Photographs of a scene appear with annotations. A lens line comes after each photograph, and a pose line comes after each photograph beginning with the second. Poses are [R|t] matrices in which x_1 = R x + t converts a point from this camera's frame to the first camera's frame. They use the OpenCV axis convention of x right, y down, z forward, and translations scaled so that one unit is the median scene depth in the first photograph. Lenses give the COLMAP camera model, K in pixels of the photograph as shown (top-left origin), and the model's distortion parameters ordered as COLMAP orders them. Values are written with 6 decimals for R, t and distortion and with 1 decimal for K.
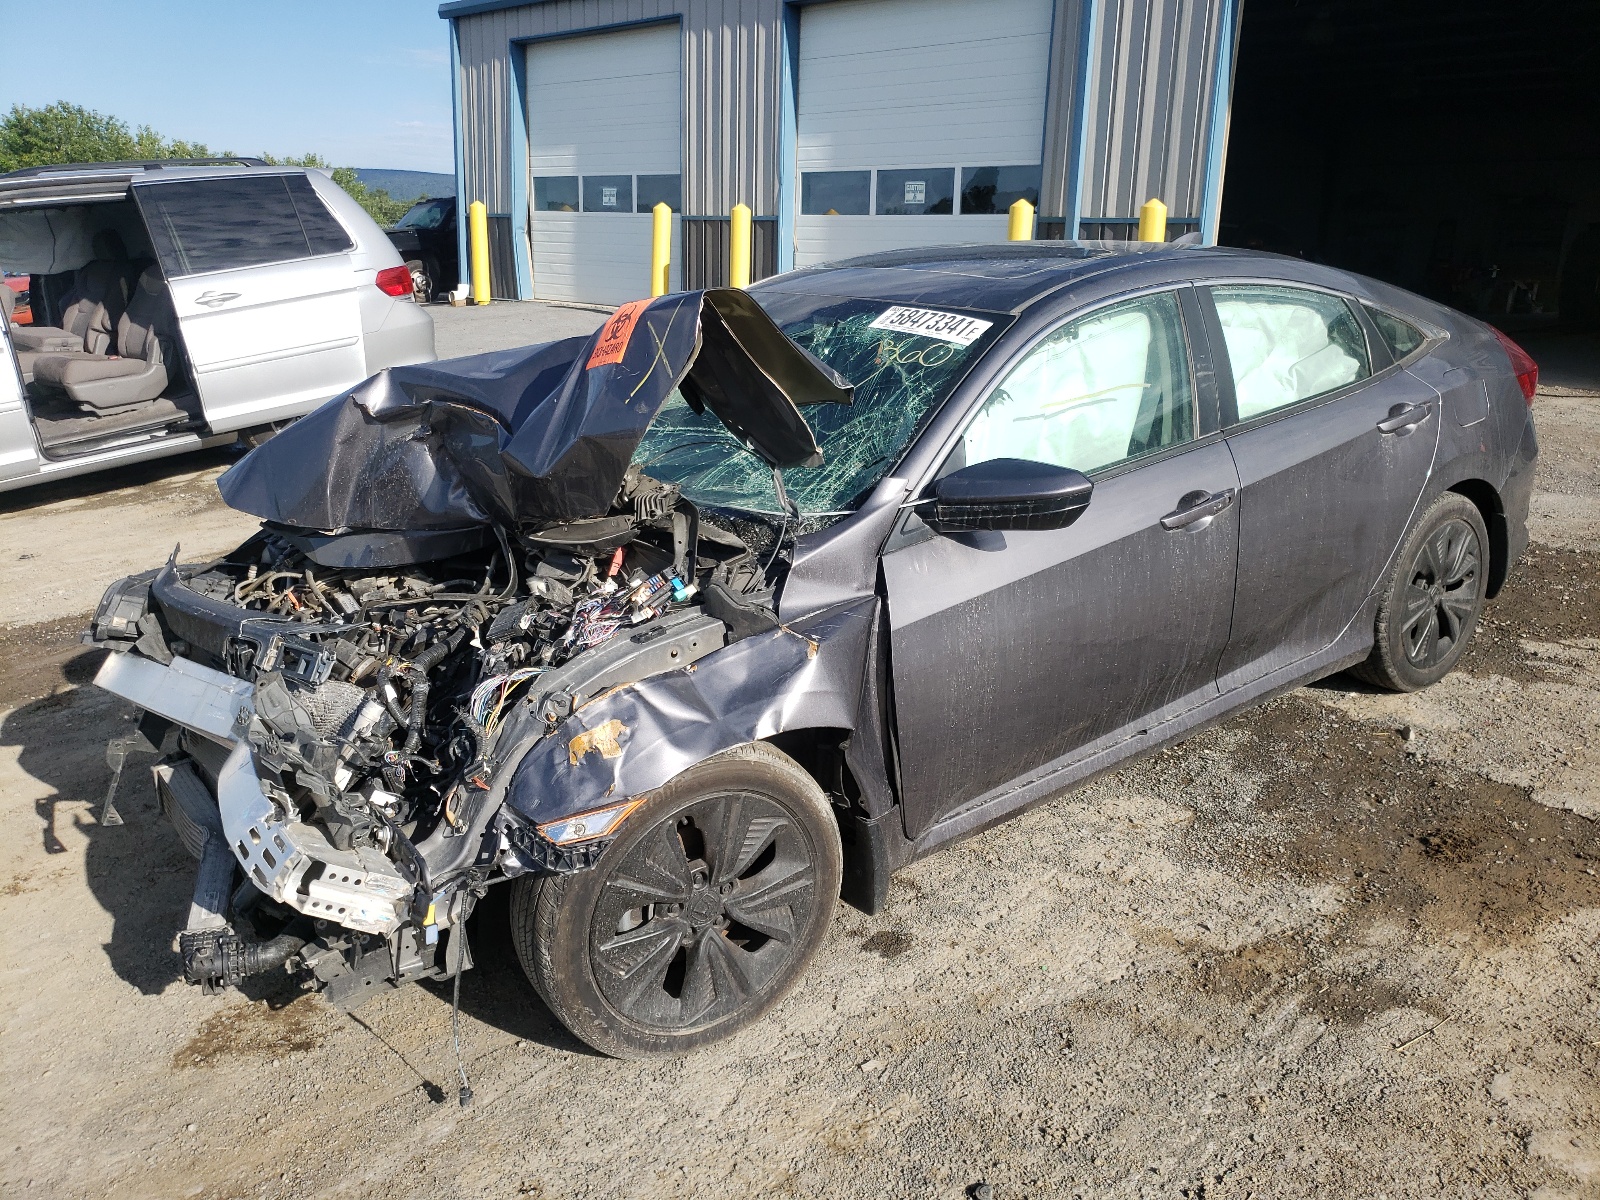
lens RADIAL K [[1187.6, 0, 799.1], [0, 1187.6, 716.6], [0, 0, 1]] dist [0.019416, -0.006069]
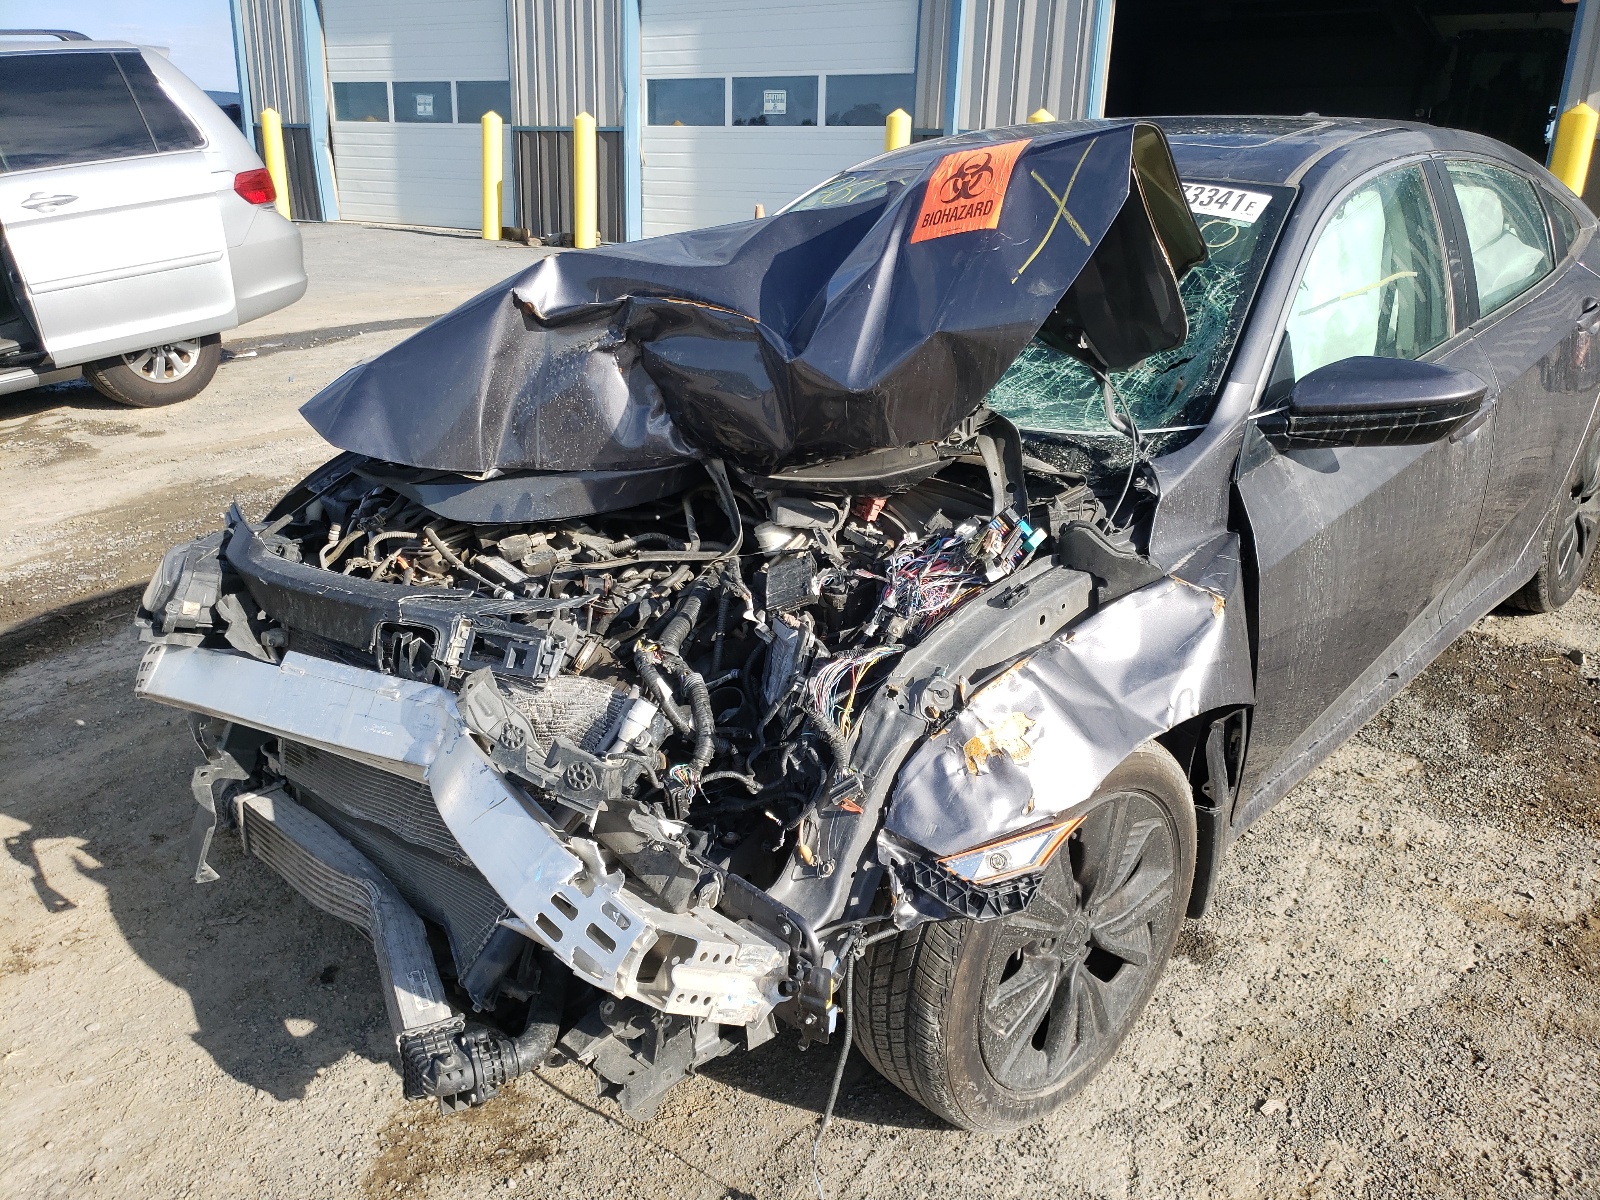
lens RADIAL K [[1187.6, 0, 799.1], [0, 1187.6, 716.6], [0, 0, 1]] dist [0.019416, -0.006069]
pose [[0.987089, -0.061665, 0.147826, -0.321059], [0.053715, 0.996918, 0.057185, -0.035338], [-0.150897, -0.048506, 0.987359, 0.217873]]
